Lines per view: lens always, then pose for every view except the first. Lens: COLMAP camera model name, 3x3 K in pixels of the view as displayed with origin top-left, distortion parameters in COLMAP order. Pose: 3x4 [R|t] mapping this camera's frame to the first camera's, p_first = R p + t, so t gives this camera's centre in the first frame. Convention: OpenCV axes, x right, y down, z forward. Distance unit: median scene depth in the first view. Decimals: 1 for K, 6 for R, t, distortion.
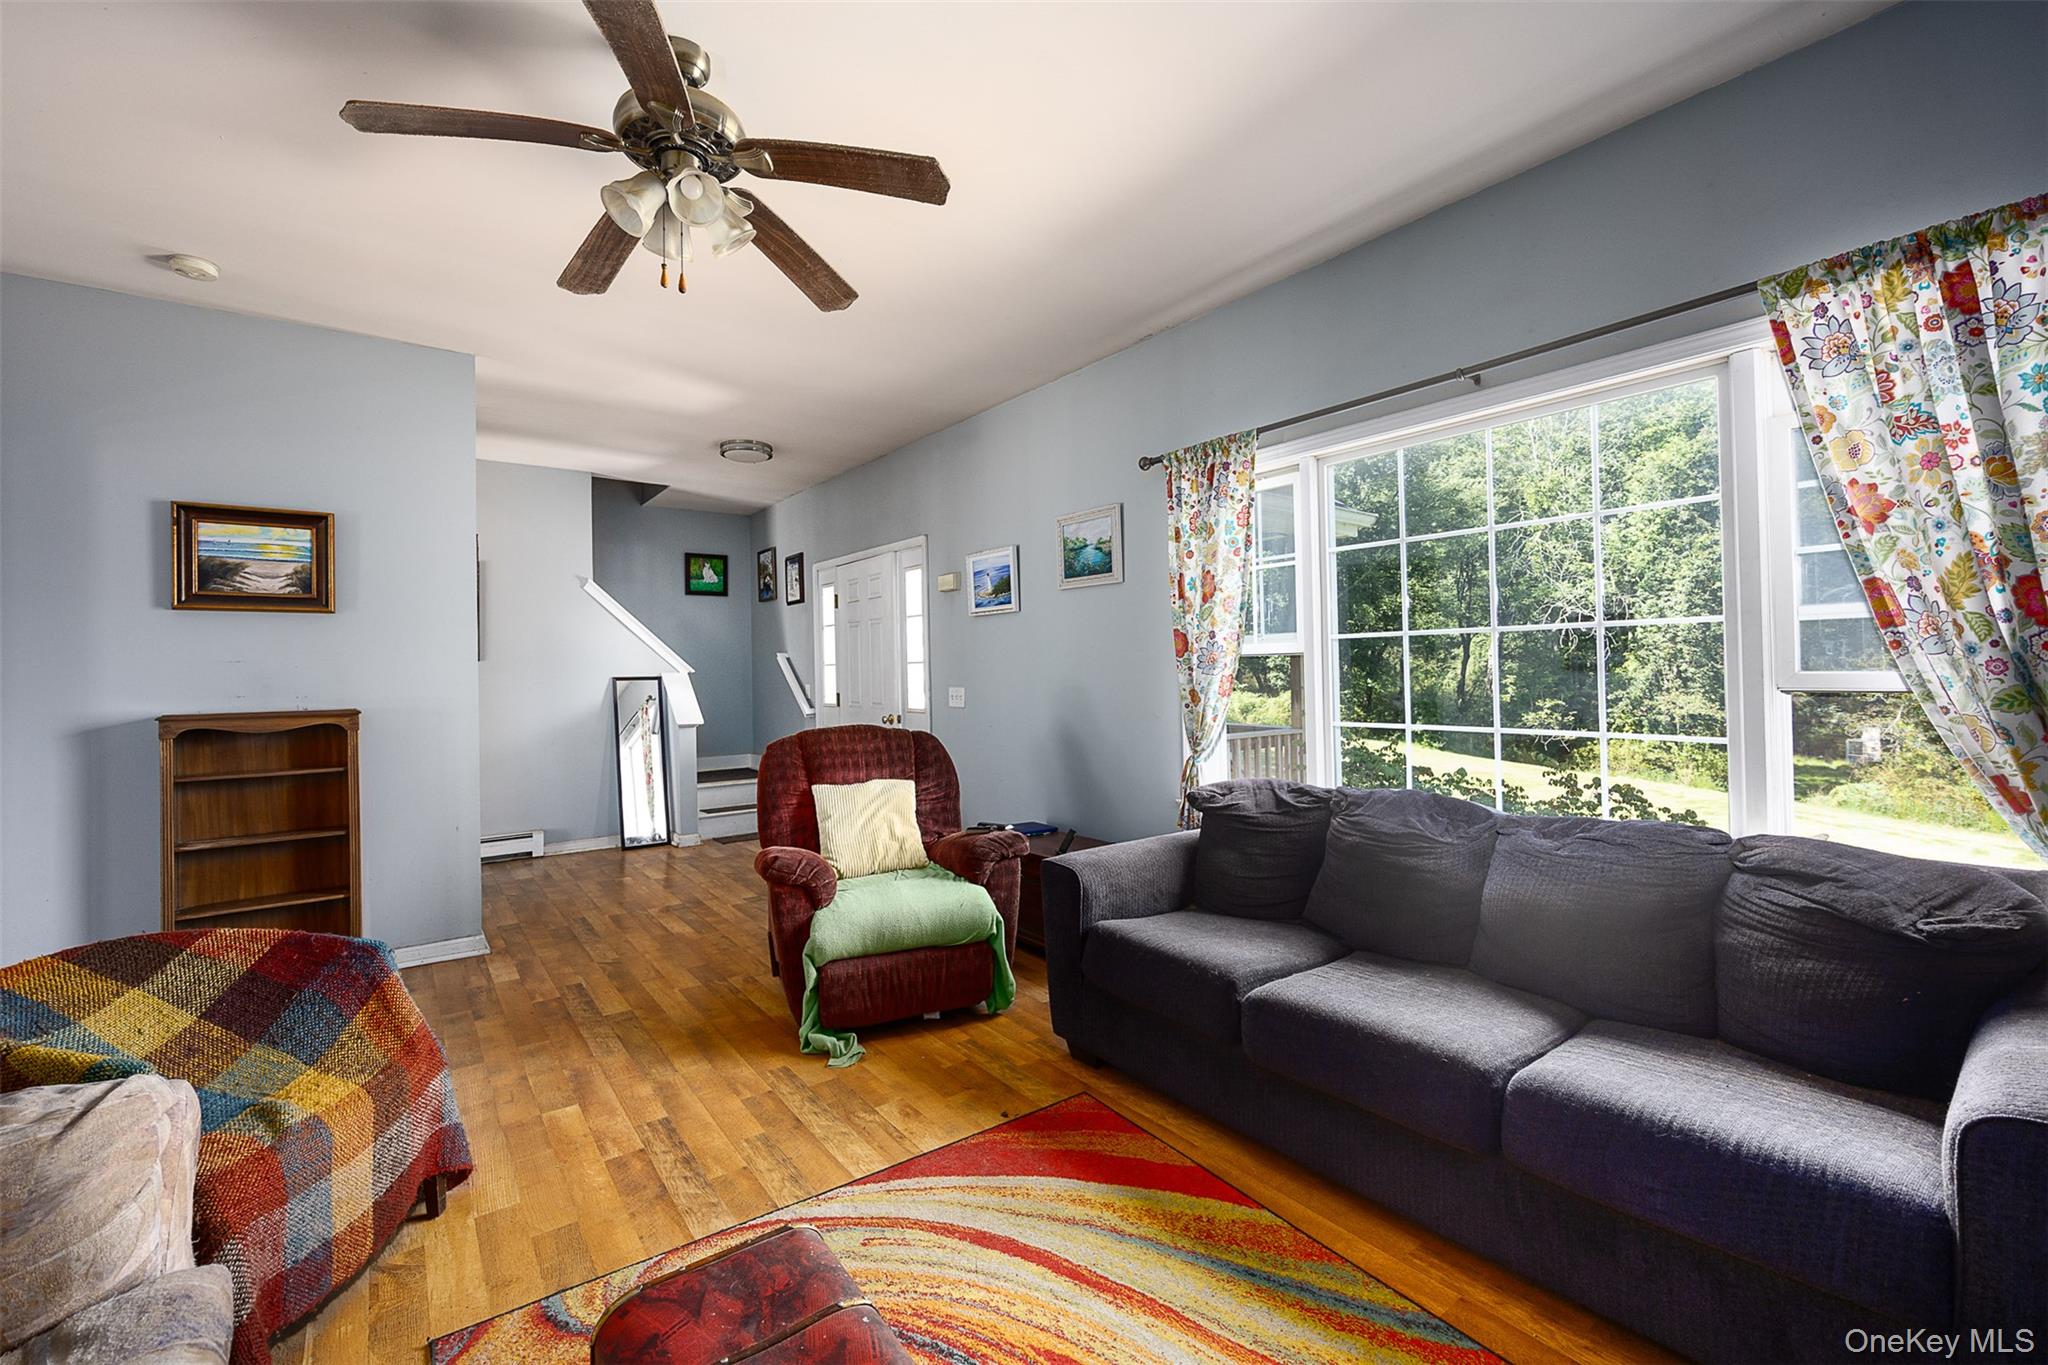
lens RADIAL K [[865.1, 0, 1023.2], [0, 865.1, 664.0], [0, 0, 1]] dist [-0.009189, -0.000488]
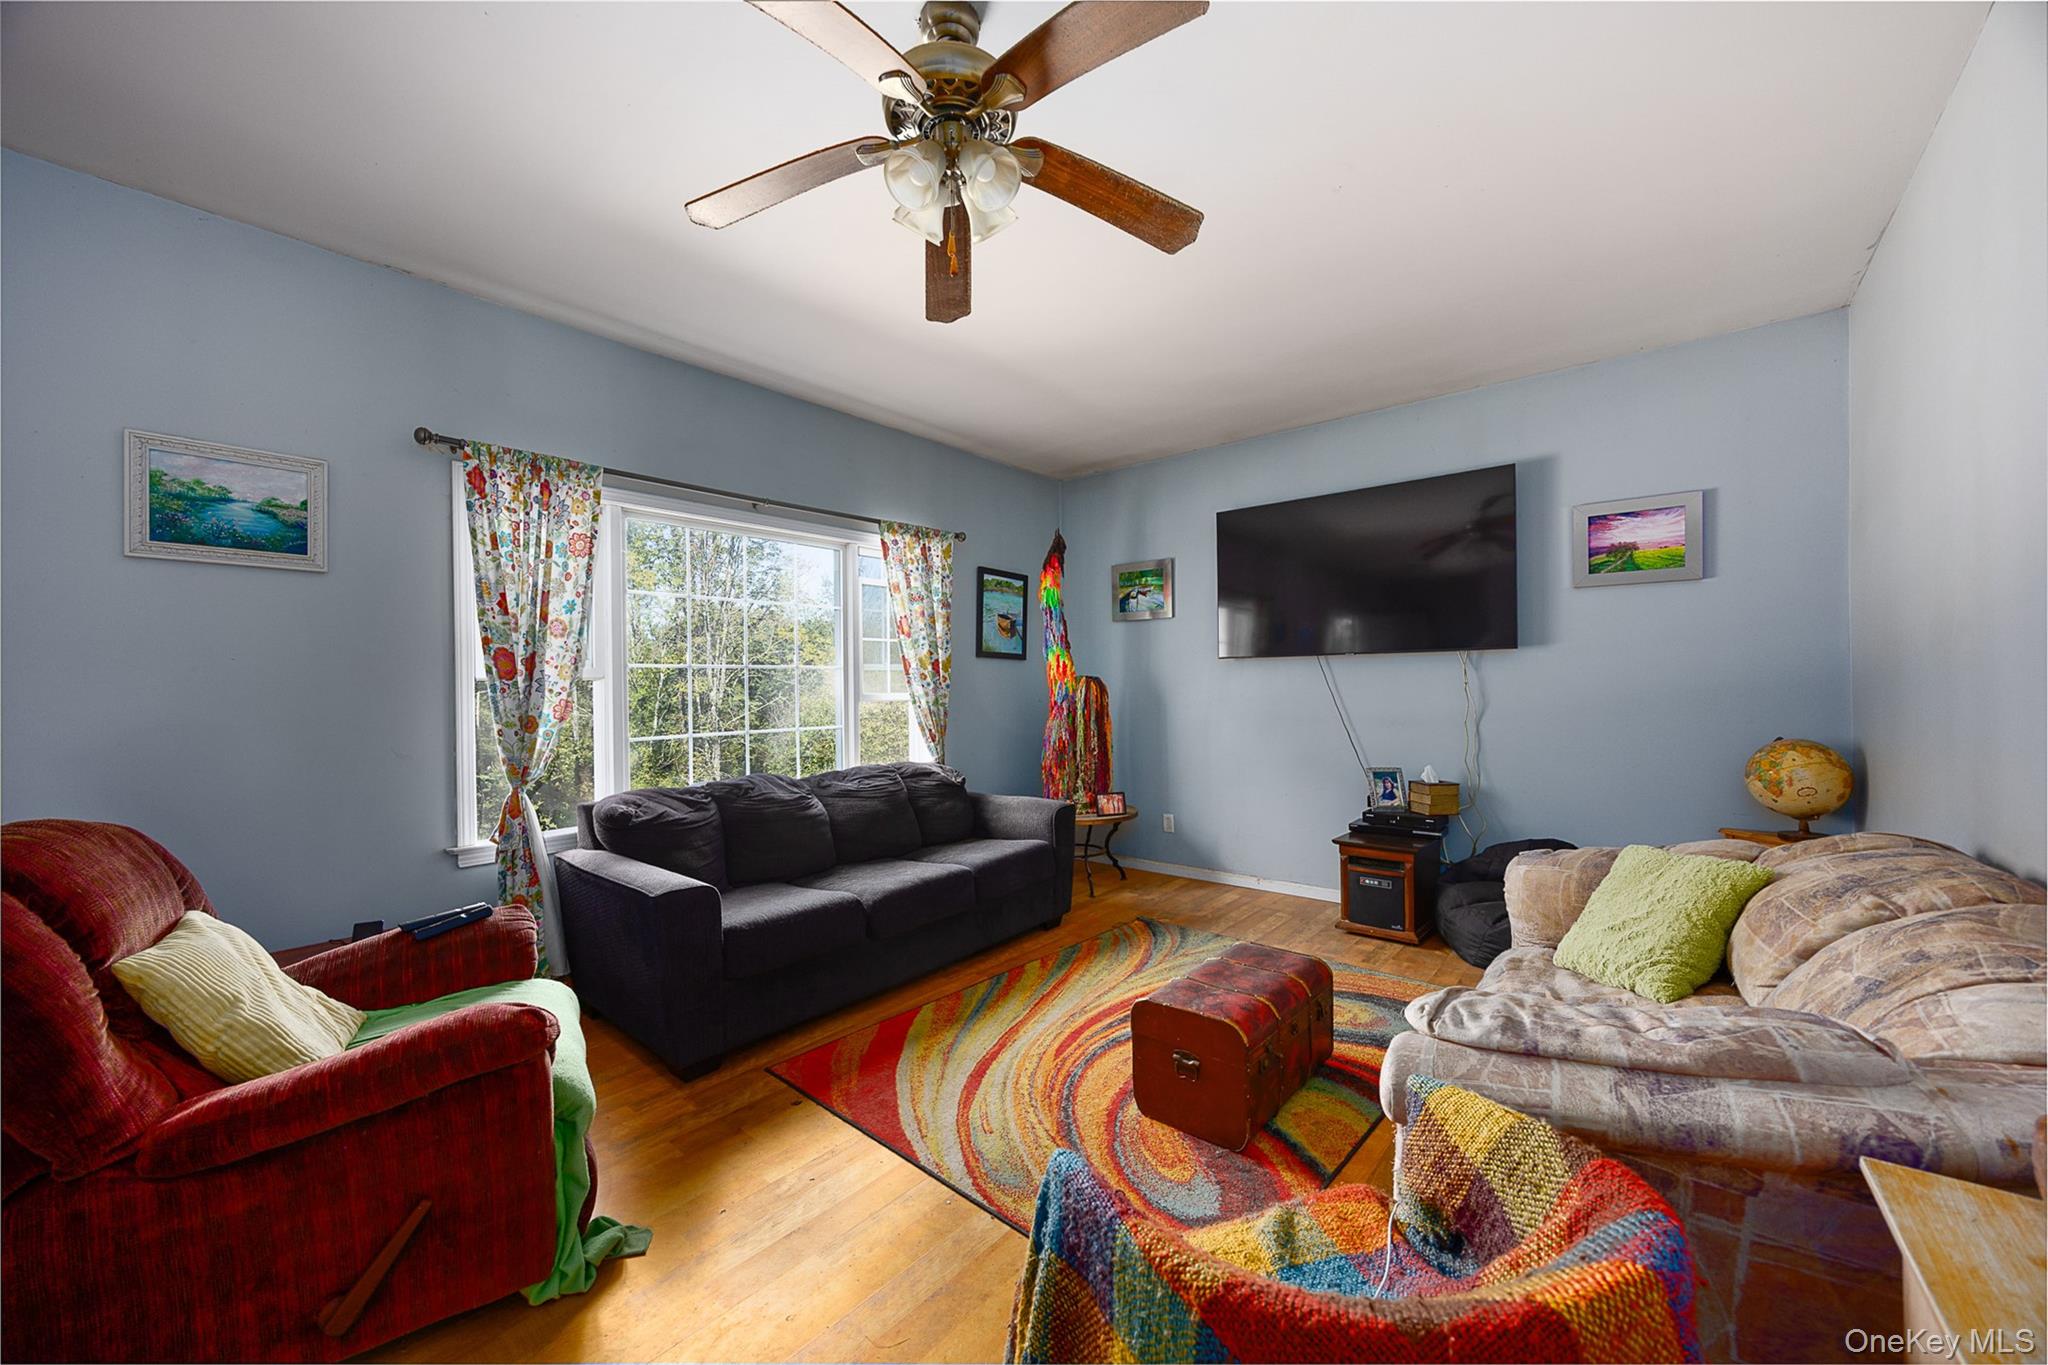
lens RADIAL K [[777.5, 0, 1029.7], [0, 777.5, 687.4], [0, 0, 1]] dist [-0.002317, 0.000150]
pose [[-0.248531, 0.016681, 0.968480, -1.119804], [0.010837, 0.999837, -0.014440, 0.027078], [-0.968563, 0.006906, -0.248671, 1.037339]]
